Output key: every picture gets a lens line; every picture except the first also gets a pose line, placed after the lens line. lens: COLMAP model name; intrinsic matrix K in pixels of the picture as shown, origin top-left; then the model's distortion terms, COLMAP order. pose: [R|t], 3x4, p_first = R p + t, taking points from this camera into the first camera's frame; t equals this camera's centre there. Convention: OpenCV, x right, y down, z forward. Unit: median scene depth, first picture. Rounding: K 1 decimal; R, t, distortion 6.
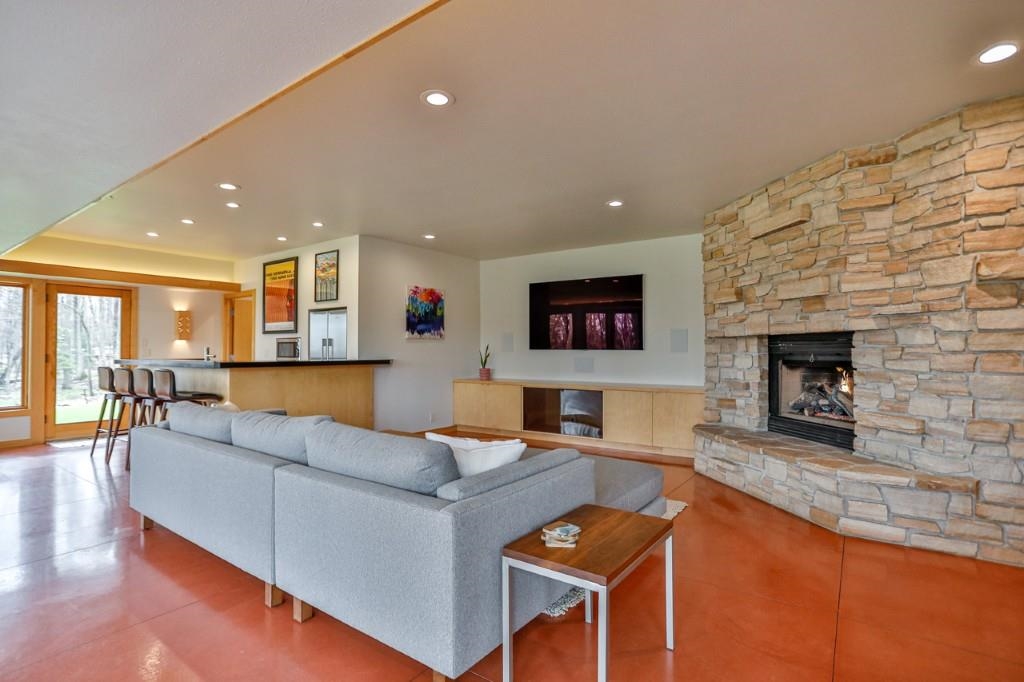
lens RADIAL K [[494.5, 0, 512.0], [0, 494.5, 341.0], [0, 0, 1]] dist [-0.003215, -0.000046]
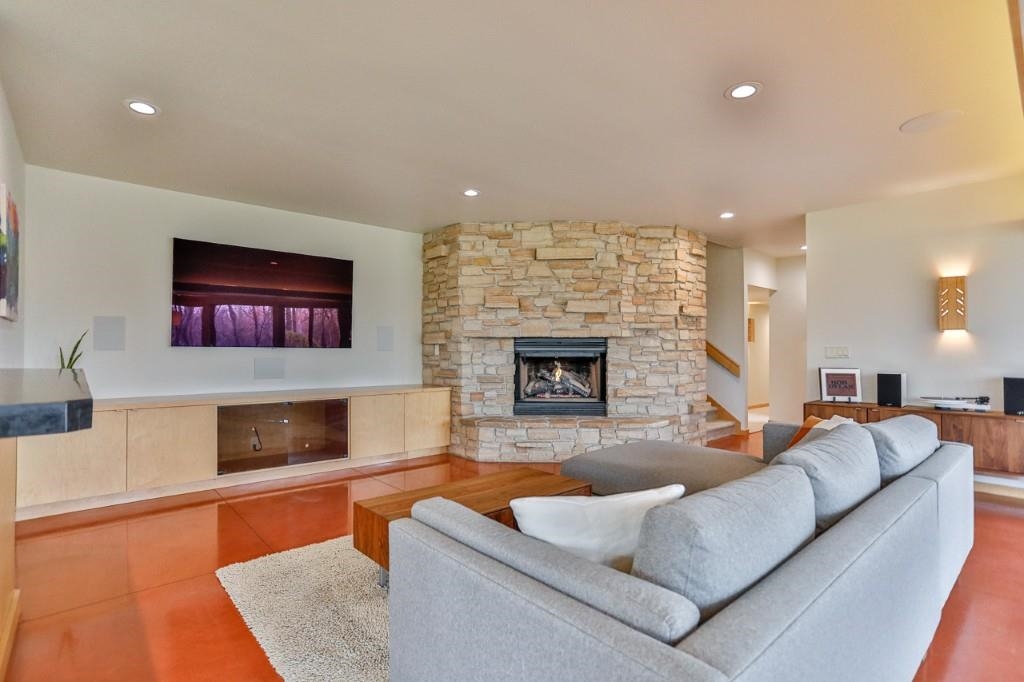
lens RADIAL K [[494.5, 0, 512.0], [0, 494.5, 341.0], [0, 0, 1]] dist [-0.003215, -0.000046]
pose [[0.228403, 0.019875, 0.973364, -0.912272], [-0.021046, 0.999659, -0.015473, 0.022863], [-0.973339, -0.016951, 0.228743, 0.956917]]
